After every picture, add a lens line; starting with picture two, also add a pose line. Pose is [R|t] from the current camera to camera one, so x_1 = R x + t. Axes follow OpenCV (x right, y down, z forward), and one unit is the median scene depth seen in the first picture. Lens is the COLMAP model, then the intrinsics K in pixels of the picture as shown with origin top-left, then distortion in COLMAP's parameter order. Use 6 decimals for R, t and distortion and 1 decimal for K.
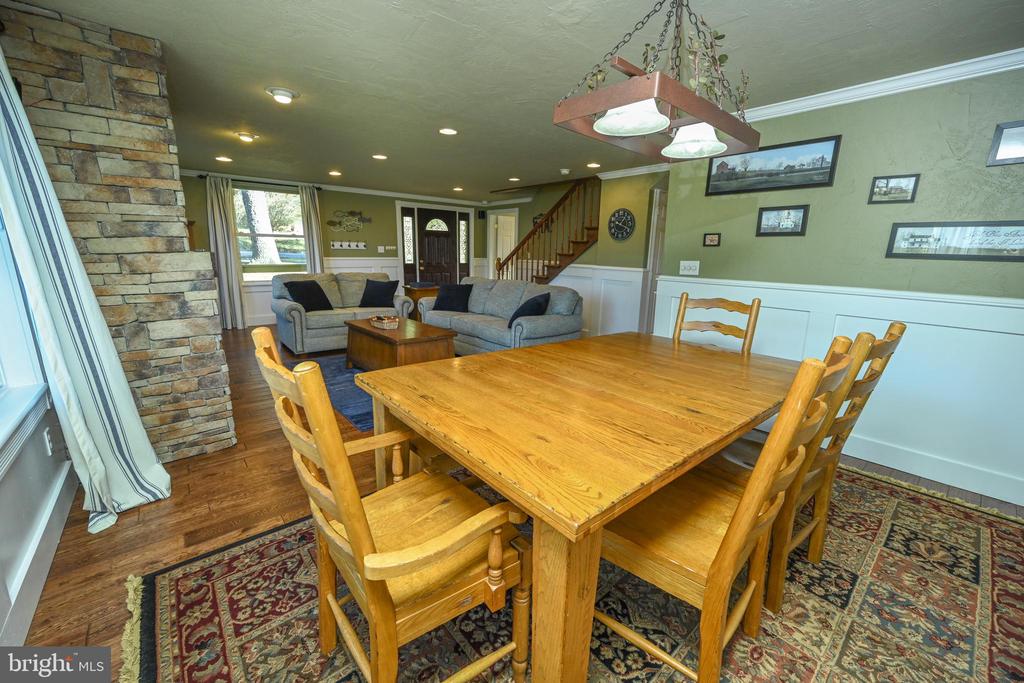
lens RADIAL K [[405.2, 0, 512.0], [0, 405.2, 341.5], [0, 0, 1]] dist [0.000902, 0.000096]
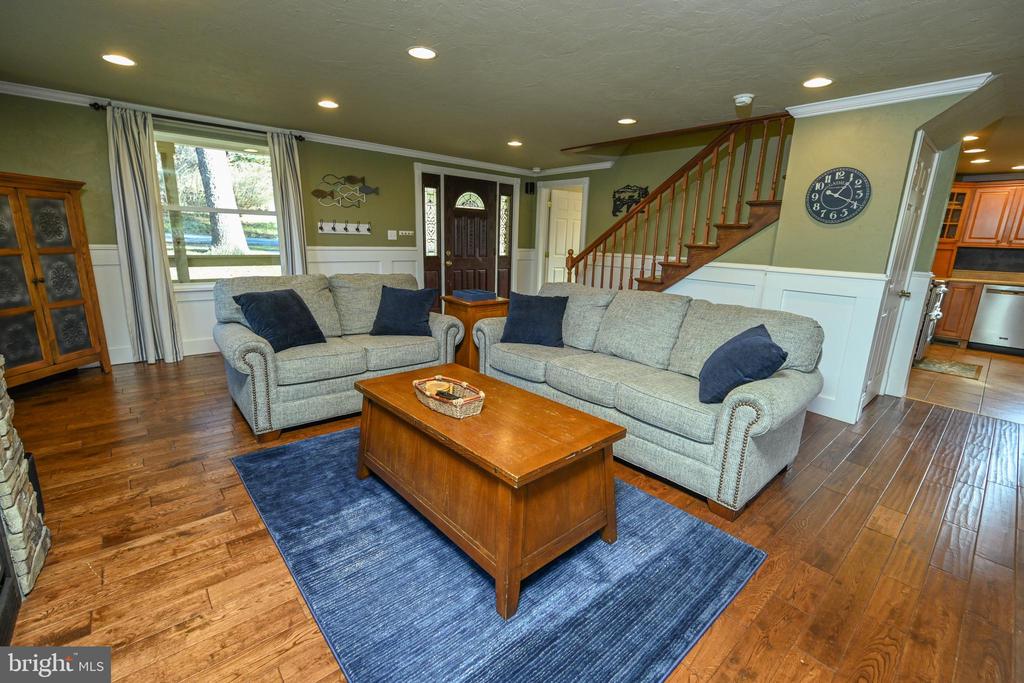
lens RADIAL K [[437.1, 0, 515.9], [0, 437.1, 340.1], [0, 0, 1]] dist [-0.000603, -0.000059]
pose [[0.999781, 0.006416, 0.019944, -0.143042], [-0.006571, 0.999949, 0.007725, -0.065378], [-0.019894, -0.007855, 0.999771, 0.293675]]
